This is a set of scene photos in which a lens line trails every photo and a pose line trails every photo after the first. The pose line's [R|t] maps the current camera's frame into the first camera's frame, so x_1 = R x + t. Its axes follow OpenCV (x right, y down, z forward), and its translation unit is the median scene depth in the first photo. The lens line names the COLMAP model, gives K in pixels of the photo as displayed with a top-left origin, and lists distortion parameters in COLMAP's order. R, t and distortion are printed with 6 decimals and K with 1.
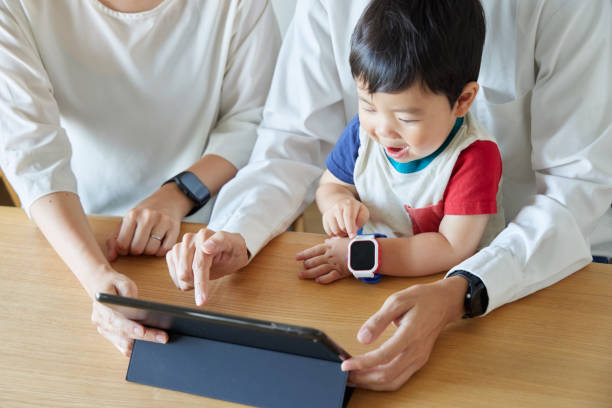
lens RADIAL K [[1179.1, 0, 304.8], [0, 1179.1, 203.9], [0, 0, 1]] dist [-0.019772, -0.330684]
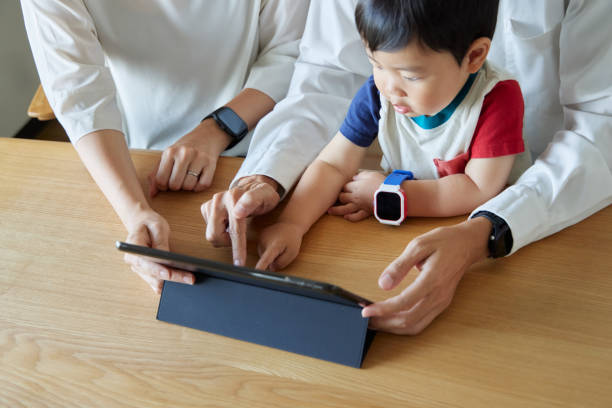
lens RADIAL K [[963.3, 0, 307.0], [0, 963.3, 190.0], [0, 0, 1]] dist [-0.024133, -0.074658]
pose [[0.996762, -0.007334, -0.080074, 0.046291], [0.015227, 0.995029, 0.098412, -0.042807], [0.078954, -0.099312, 0.991919, 0.177705]]
